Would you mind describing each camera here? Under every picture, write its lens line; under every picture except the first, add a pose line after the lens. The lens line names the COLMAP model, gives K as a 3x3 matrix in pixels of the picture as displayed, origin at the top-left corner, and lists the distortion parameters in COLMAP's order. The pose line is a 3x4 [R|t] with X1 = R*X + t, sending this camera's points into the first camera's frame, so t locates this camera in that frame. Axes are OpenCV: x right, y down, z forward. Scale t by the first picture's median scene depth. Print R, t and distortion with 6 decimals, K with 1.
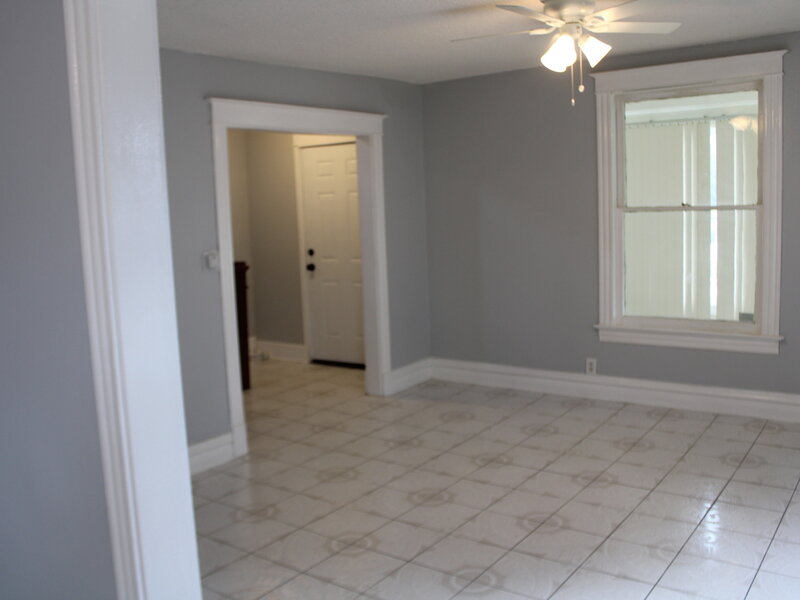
lens RADIAL K [[753.3, 0, 400.0], [0, 753.3, 300.0], [0, 0, 1]] dist [-0.172204, 0.149104]
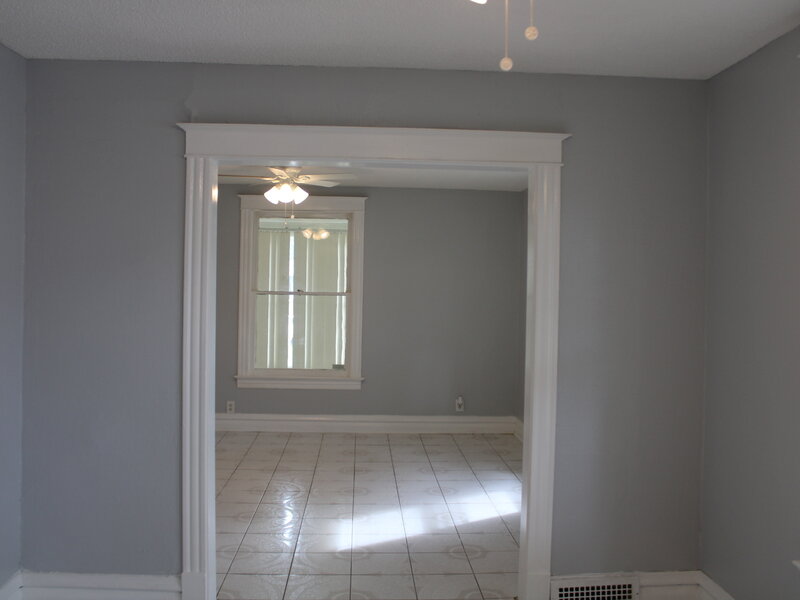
lens RADIAL K [[753.3, 0, 400.0], [0, 753.3, 300.0], [0, 0, 1]] dist [-0.172204, 0.149104]
pose [[0.774195, 0.044322, 0.631394, -0.385299], [0.031437, 0.993622, -0.108296, 0.054843], [-0.632166, 0.103691, 0.767863, -0.264499]]
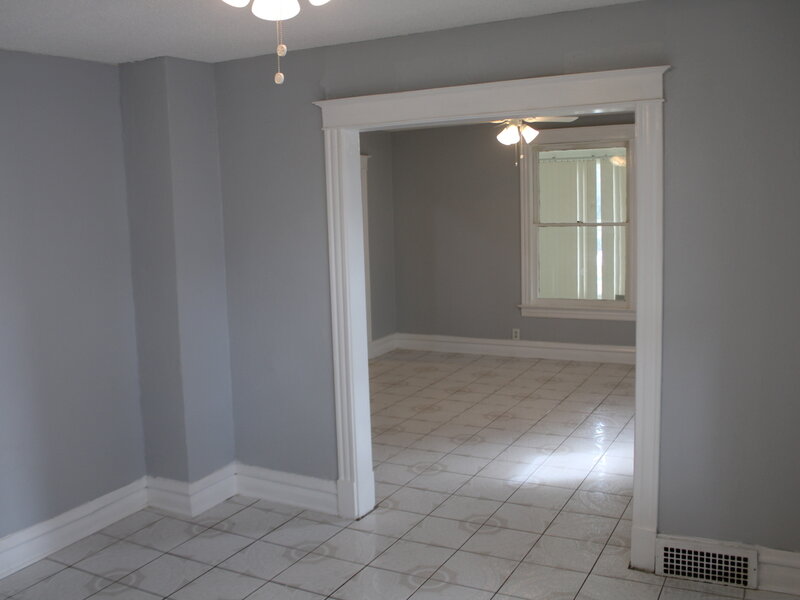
lens RADIAL K [[753.3, 0, 400.0], [0, 753.3, 300.0], [0, 0, 1]] dist [-0.172204, 0.149104]
pose [[0.990497, -0.006730, 0.137371, -0.168439], [0.007992, 0.999931, -0.008637, 0.035663], [-0.137304, 0.009652, 0.990482, -0.413831]]
